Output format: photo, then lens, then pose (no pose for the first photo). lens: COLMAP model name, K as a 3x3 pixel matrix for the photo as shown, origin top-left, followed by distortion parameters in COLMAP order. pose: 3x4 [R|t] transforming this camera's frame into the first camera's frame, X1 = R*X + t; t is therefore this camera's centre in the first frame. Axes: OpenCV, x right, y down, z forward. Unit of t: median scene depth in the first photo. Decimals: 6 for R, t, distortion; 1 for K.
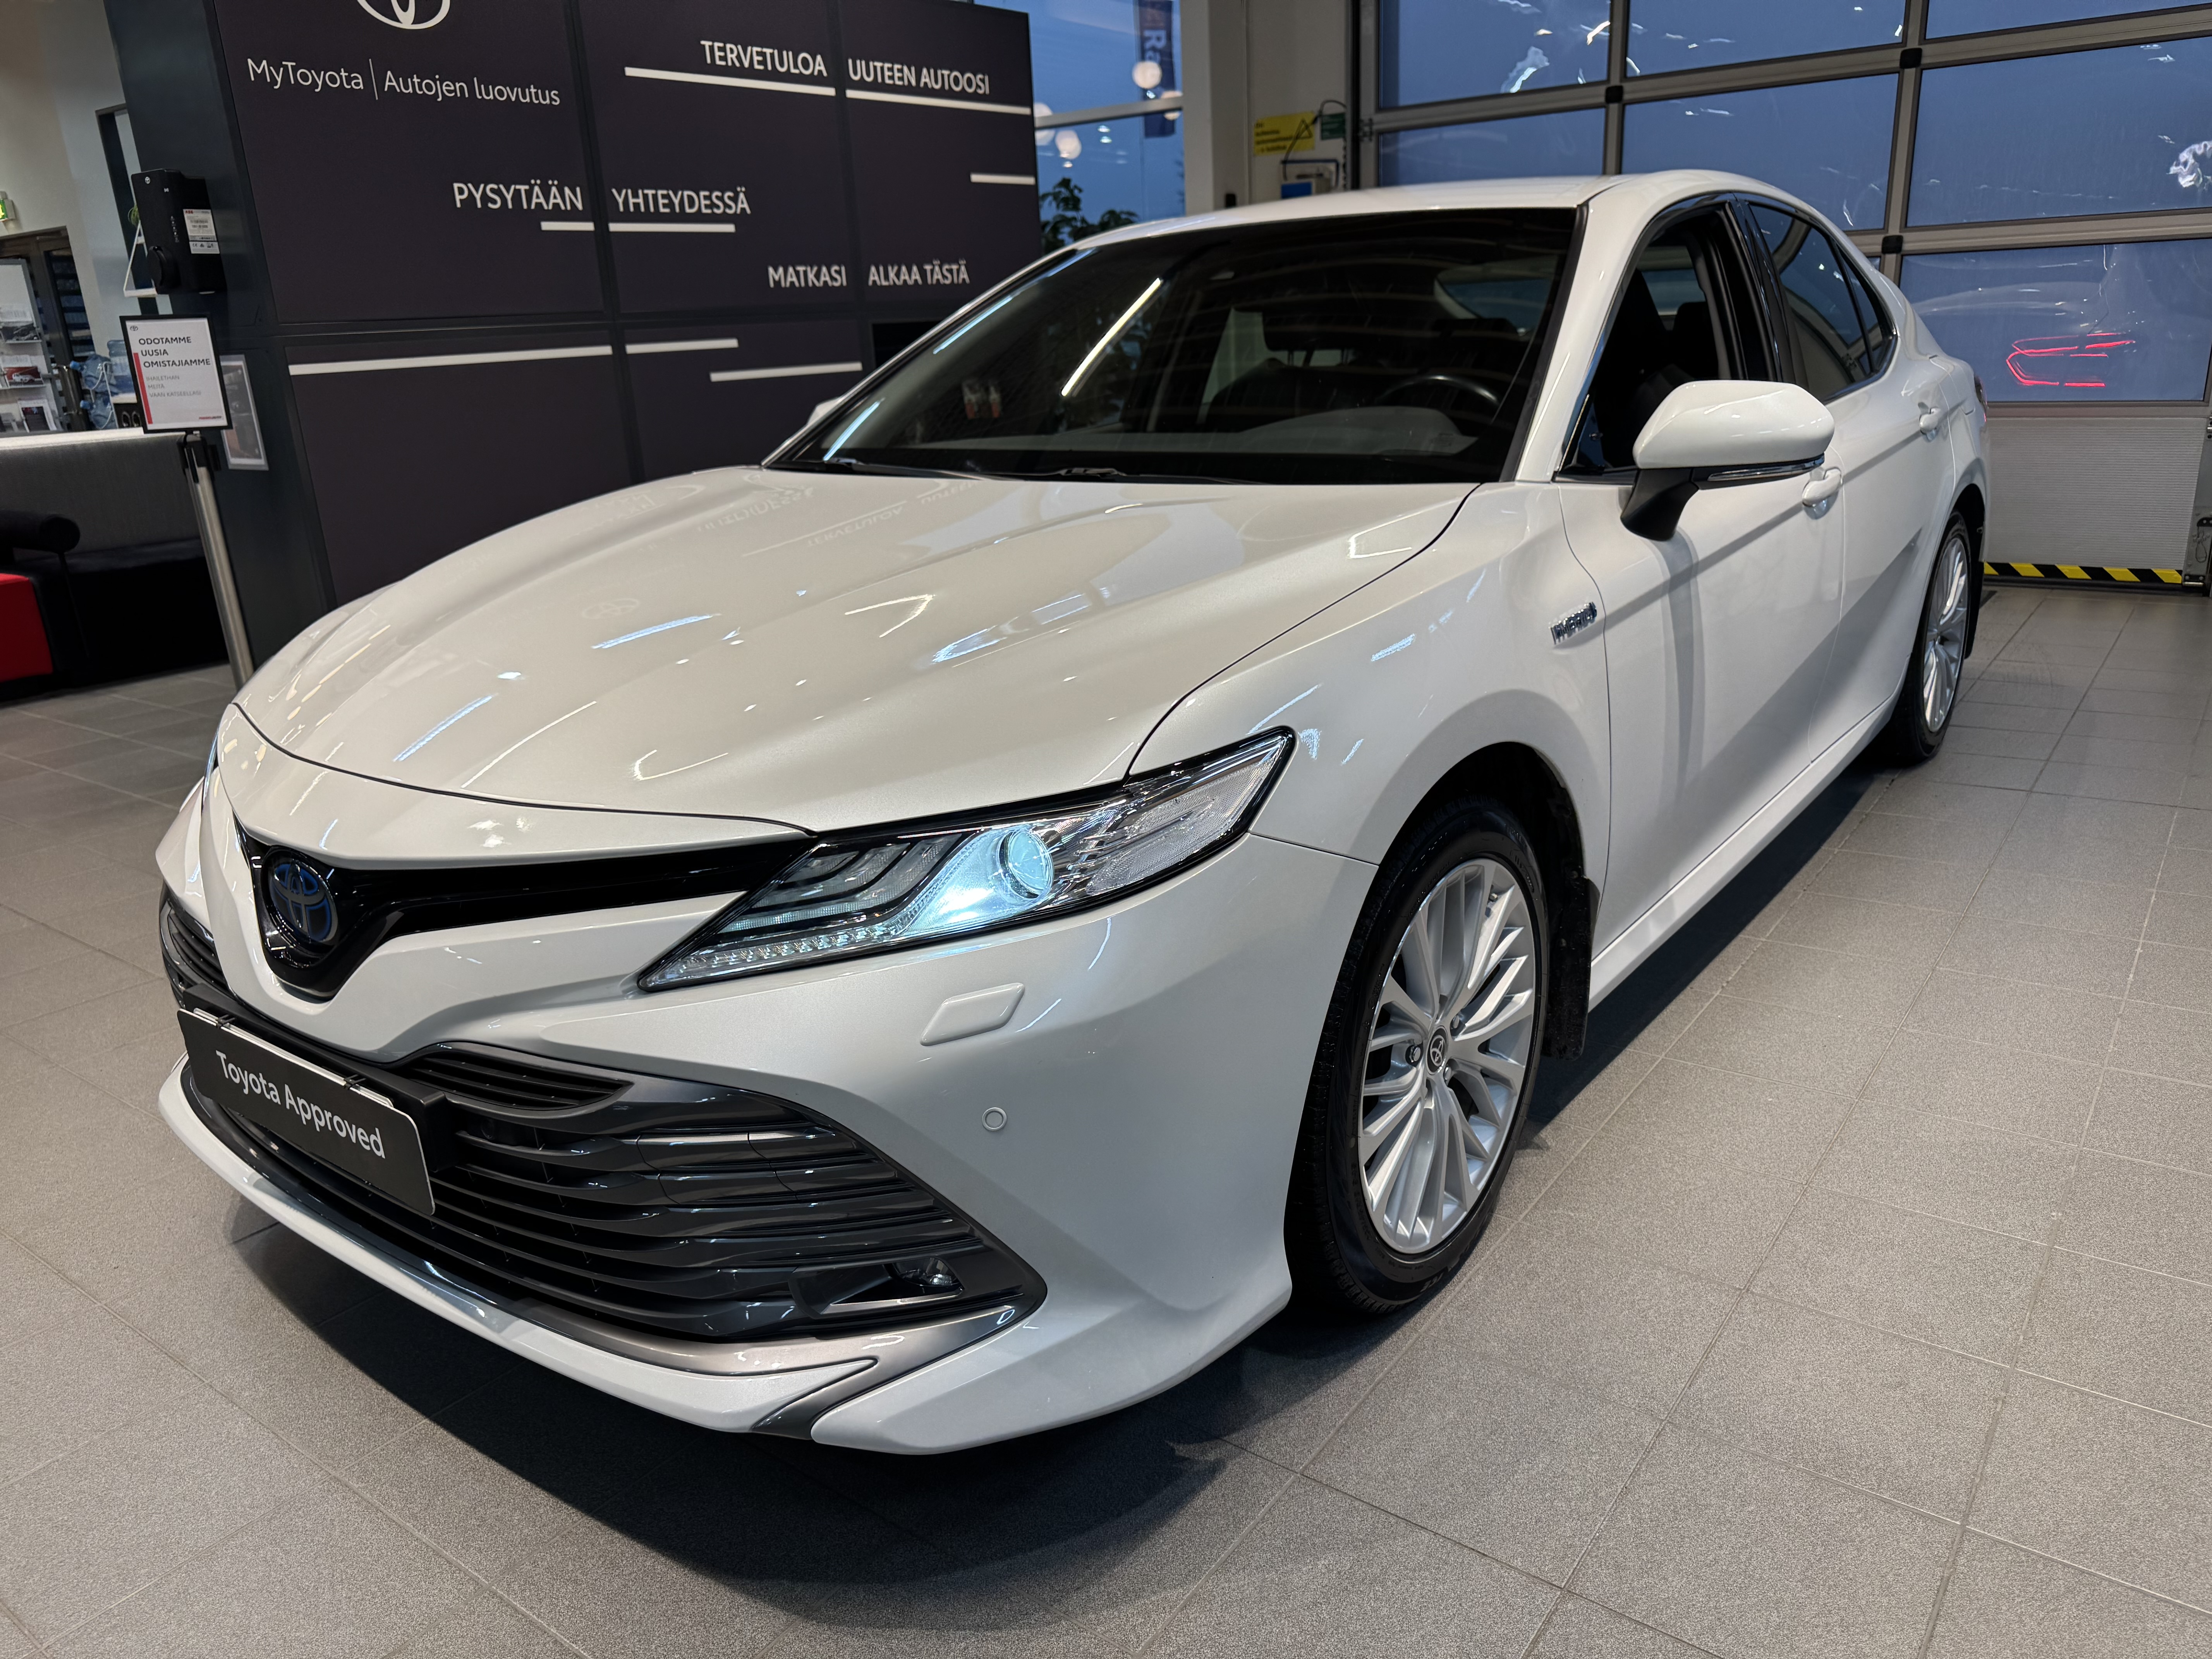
lens RADIAL K [[1561.3, 0, 1119.2], [0, 1561.3, 843.8], [0, 0, 1]] dist [-0.011614, -0.000417]
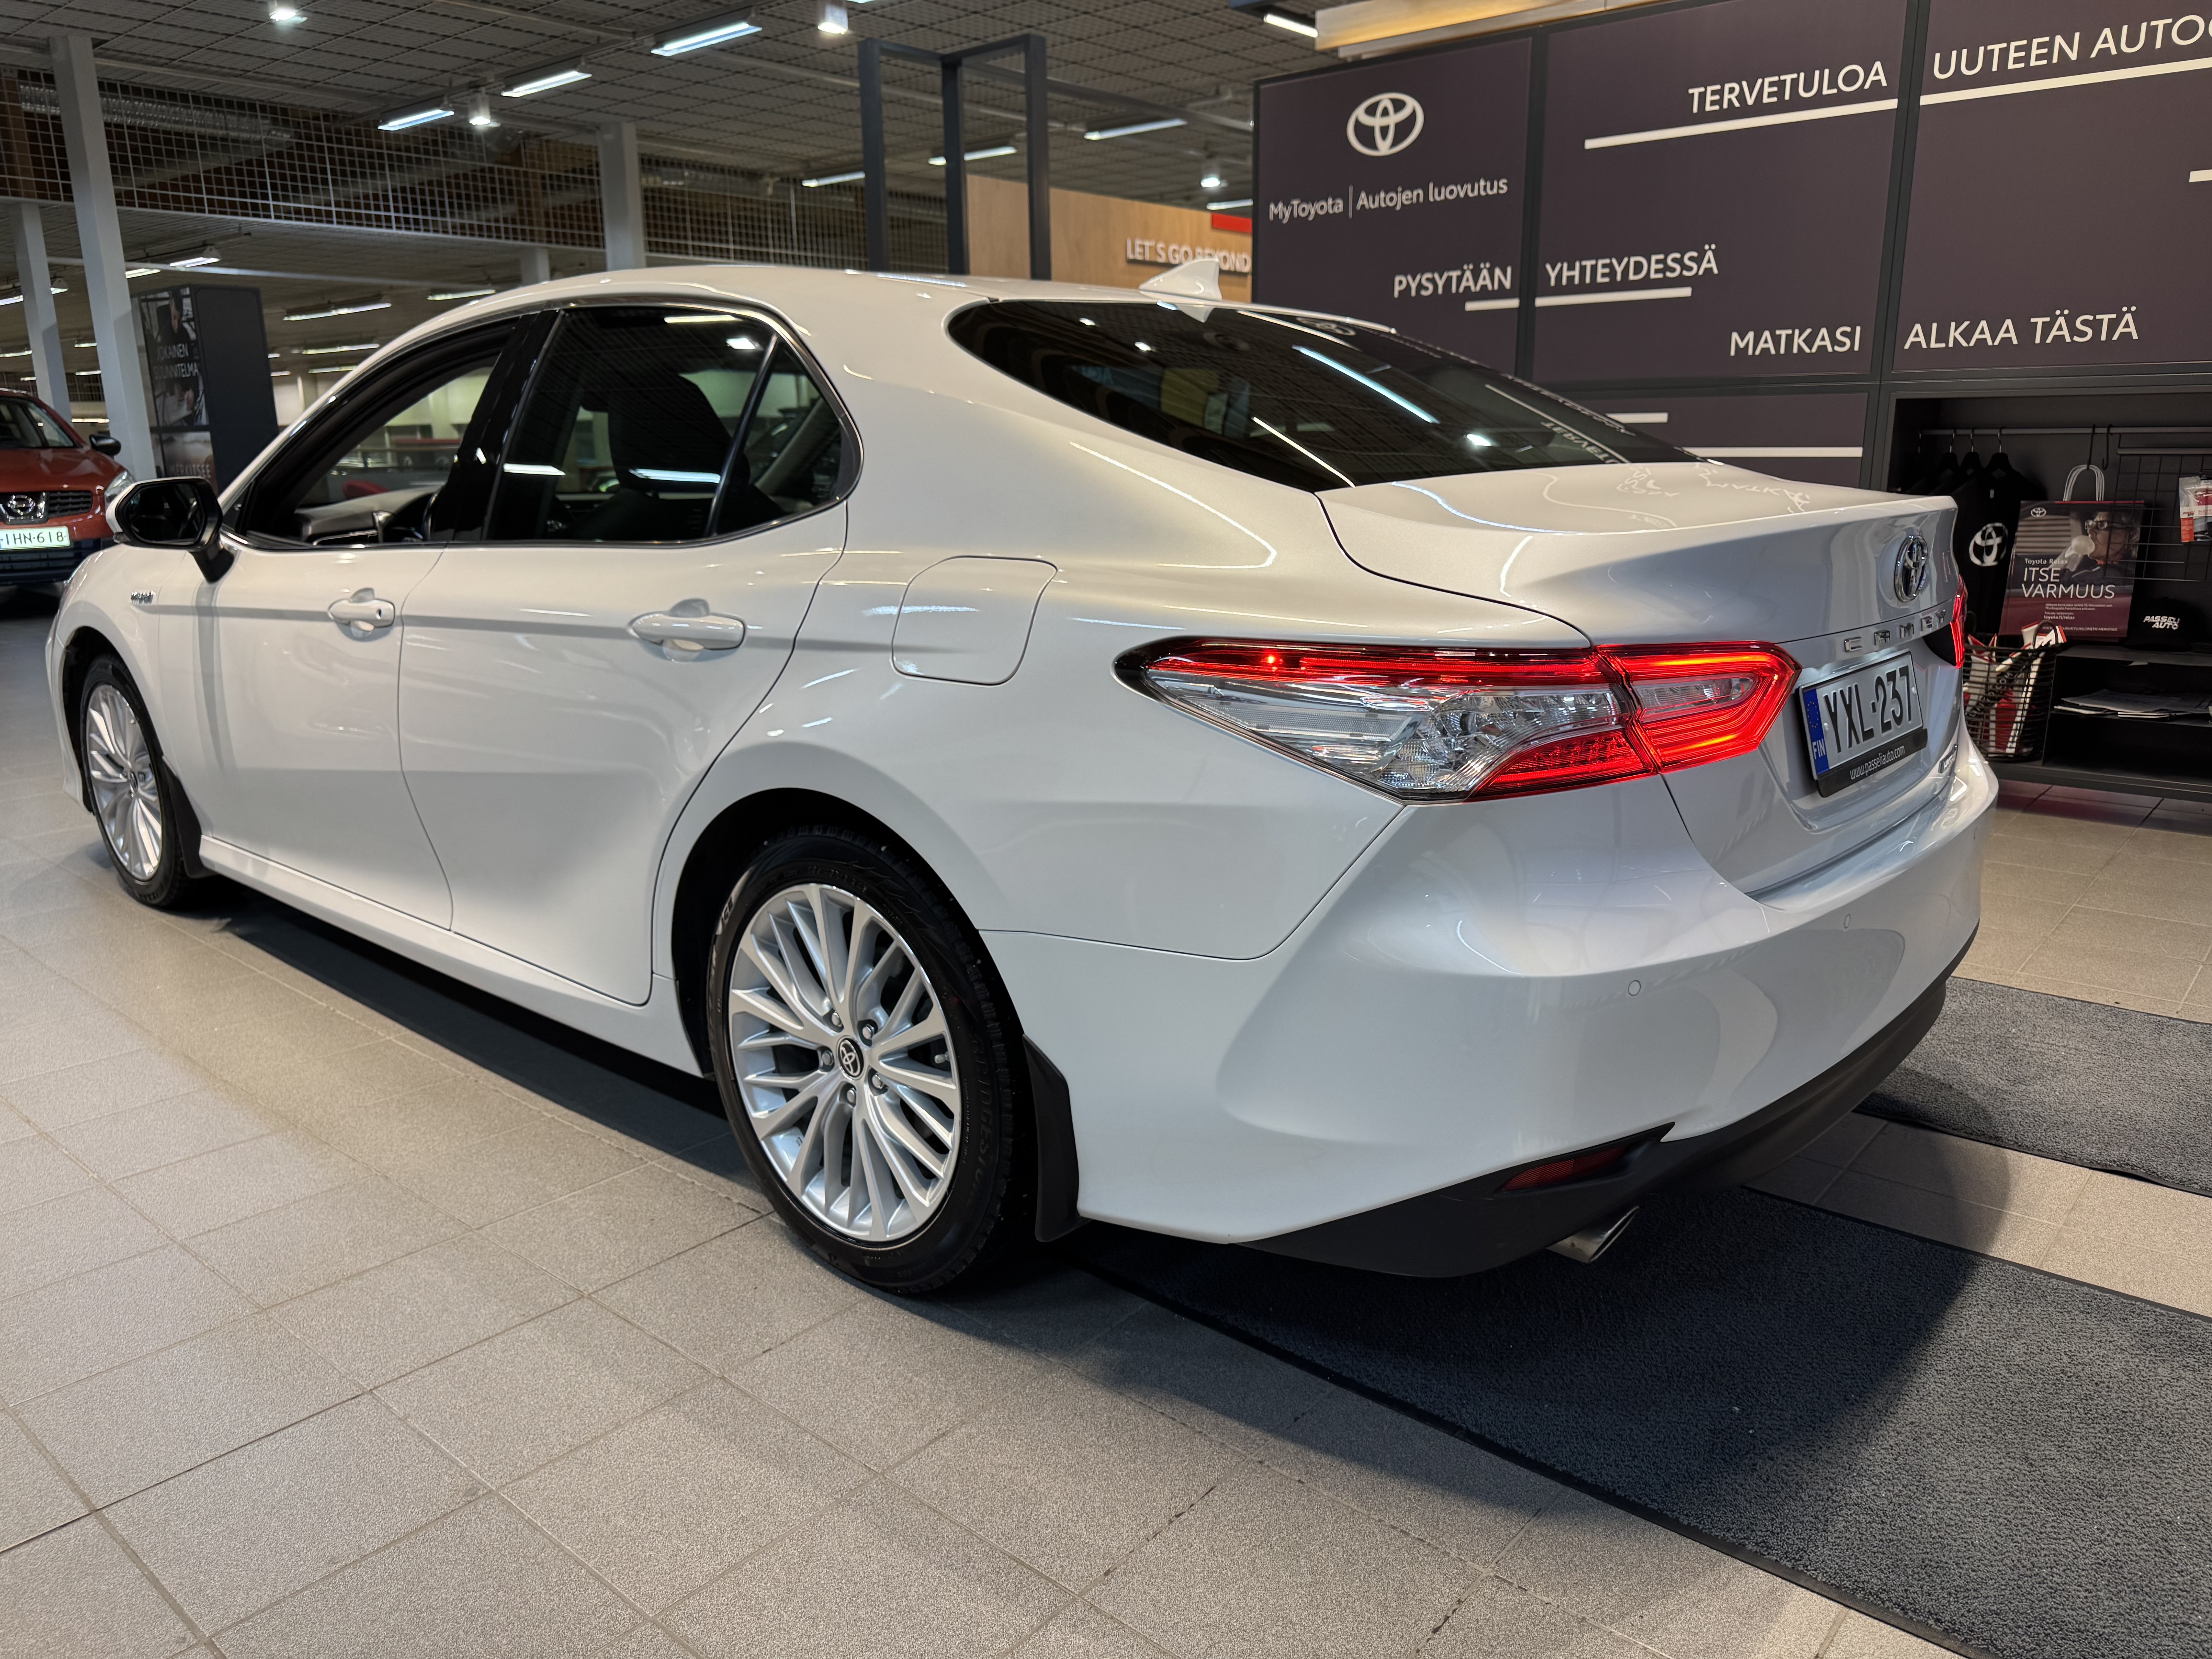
lens RADIAL K [[1561.3, 0, 1104.1], [0, 1561.3, 841.0], [0, 0, 1]] dist [-0.011614, -0.000417]
pose [[-0.066028, 0.294966, -0.953224, 0.735167], [-0.307195, 0.902899, 0.300673, -0.281862], [0.949353, 0.312679, 0.030995, 0.768108]]
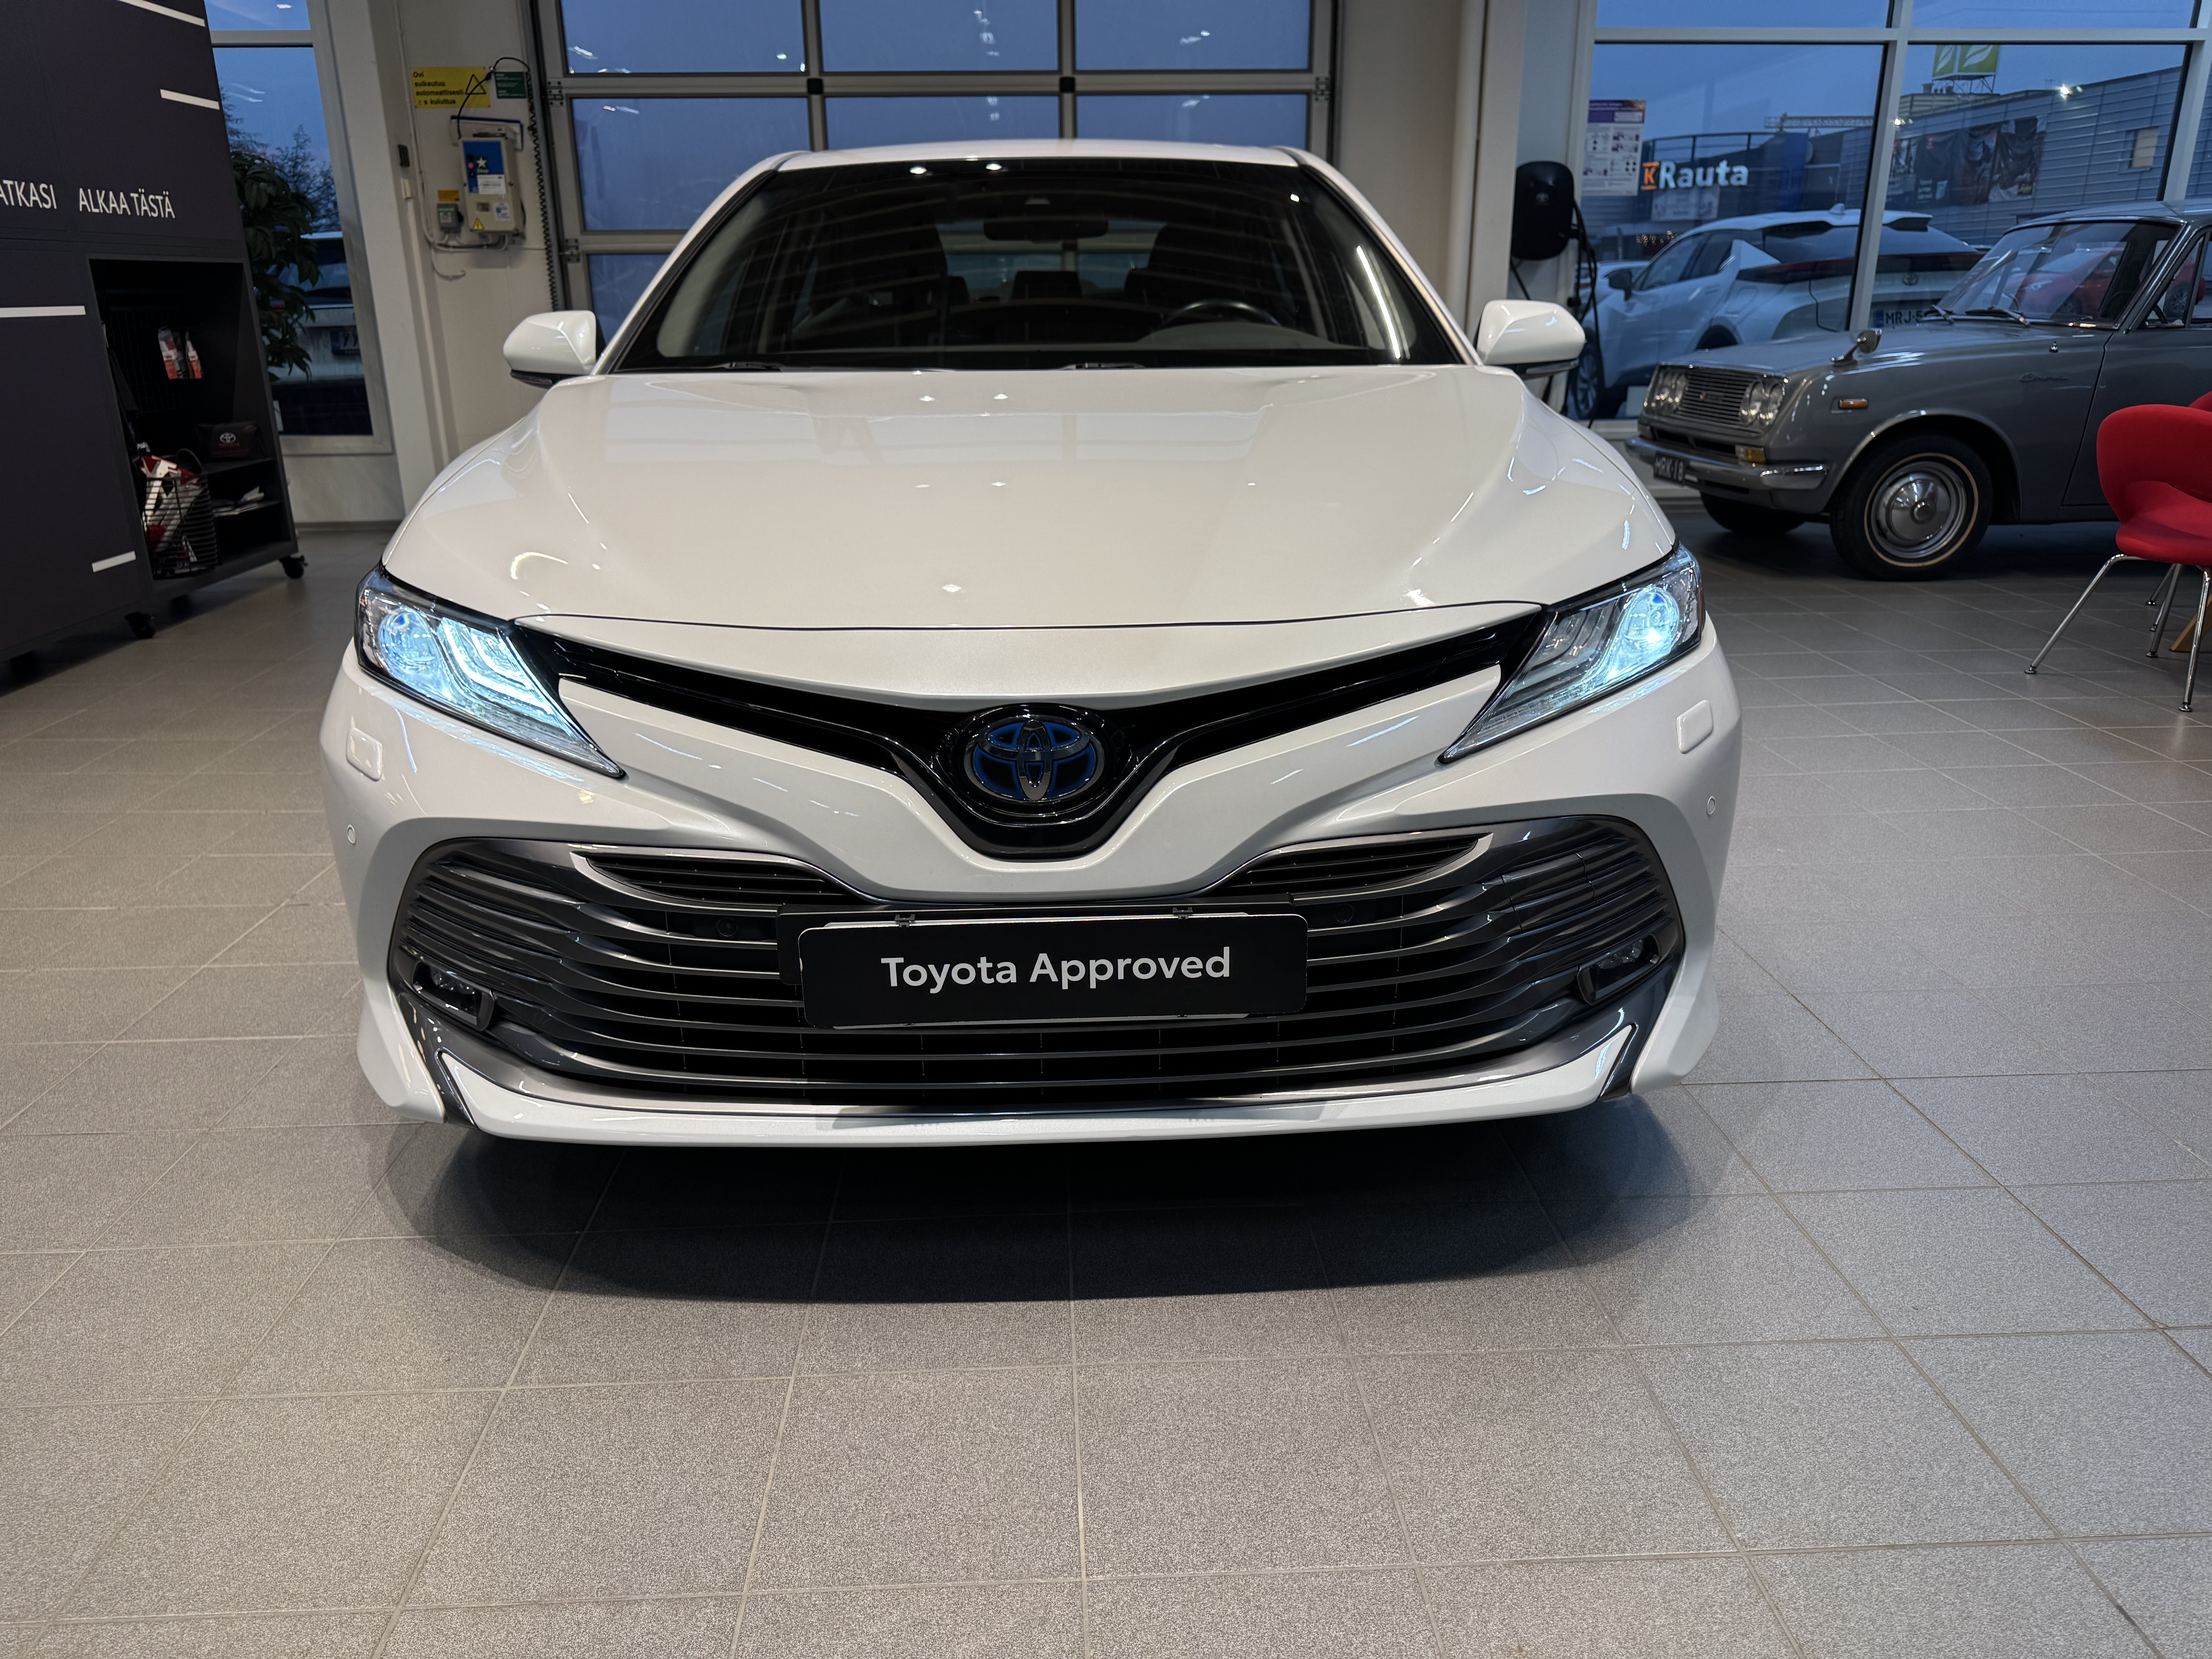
lens RADIAL K [[1561.3, 0, 1085.1], [0, 1561.3, 813.8], [0, 0, 1]] dist [-0.011614, -0.000417]
pose [[0.786321, -0.154948, 0.598072, -0.316305], [0.166315, 0.985392, 0.036631, 0.012249], [-0.595011, 0.070665, 0.800605, 0.064687]]
